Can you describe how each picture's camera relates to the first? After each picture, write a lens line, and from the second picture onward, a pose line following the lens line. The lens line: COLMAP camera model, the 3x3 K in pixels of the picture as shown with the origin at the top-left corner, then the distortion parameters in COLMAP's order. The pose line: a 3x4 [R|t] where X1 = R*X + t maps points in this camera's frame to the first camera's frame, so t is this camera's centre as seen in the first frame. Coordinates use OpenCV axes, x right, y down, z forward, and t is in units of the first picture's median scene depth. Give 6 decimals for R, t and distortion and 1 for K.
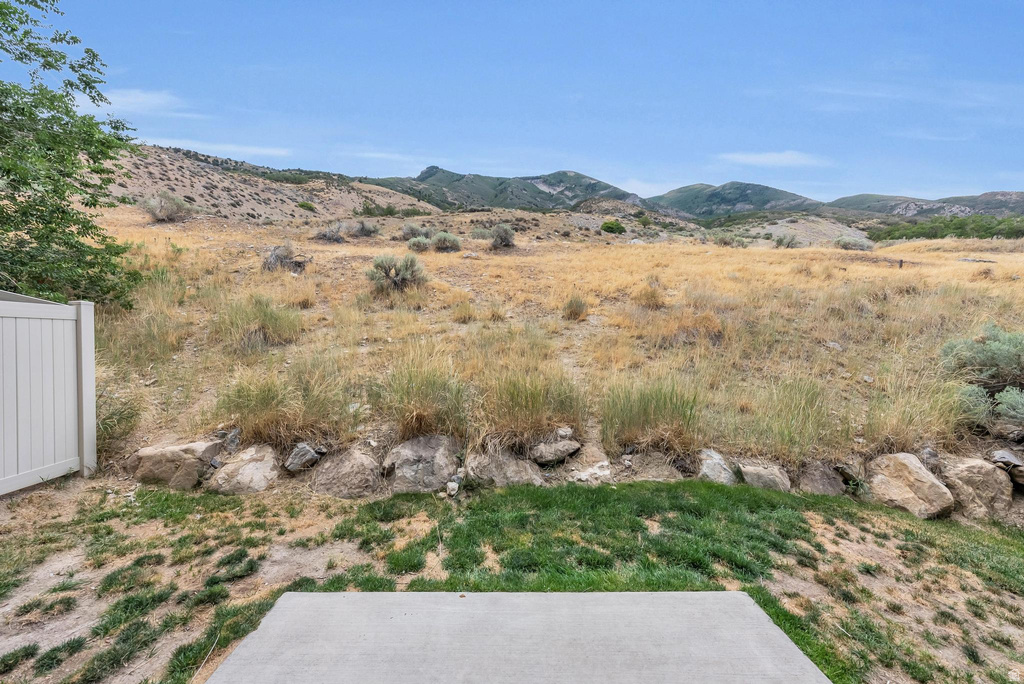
lens RADIAL K [[384.1, 0, 511.1], [0, 384.1, 340.8], [0, 0, 1]] dist [0.000085, 0.000001]
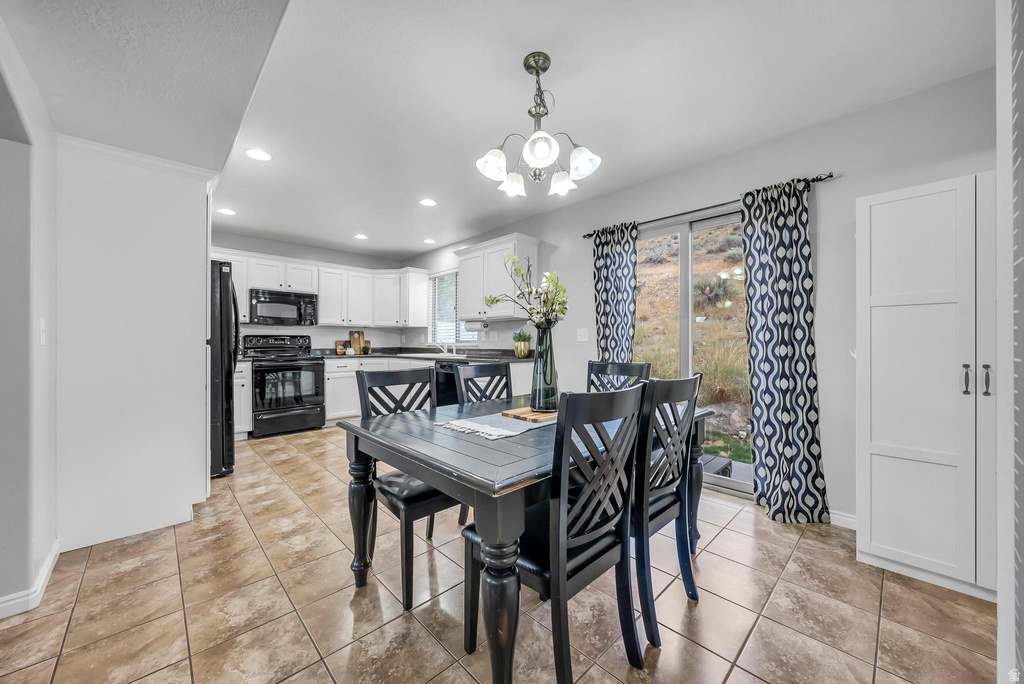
lens RADIAL K [[392.6, 0, 511.1], [0, 392.6, 344.5], [0, 0, 1]] dist [0.008927, 0.000541]
pose [[0.720365, 0.012198, -0.693488, 0.144314], [-0.007313, 0.999923, 0.009992, -0.005593], [0.693557, -0.002127, 0.720399, -0.436116]]
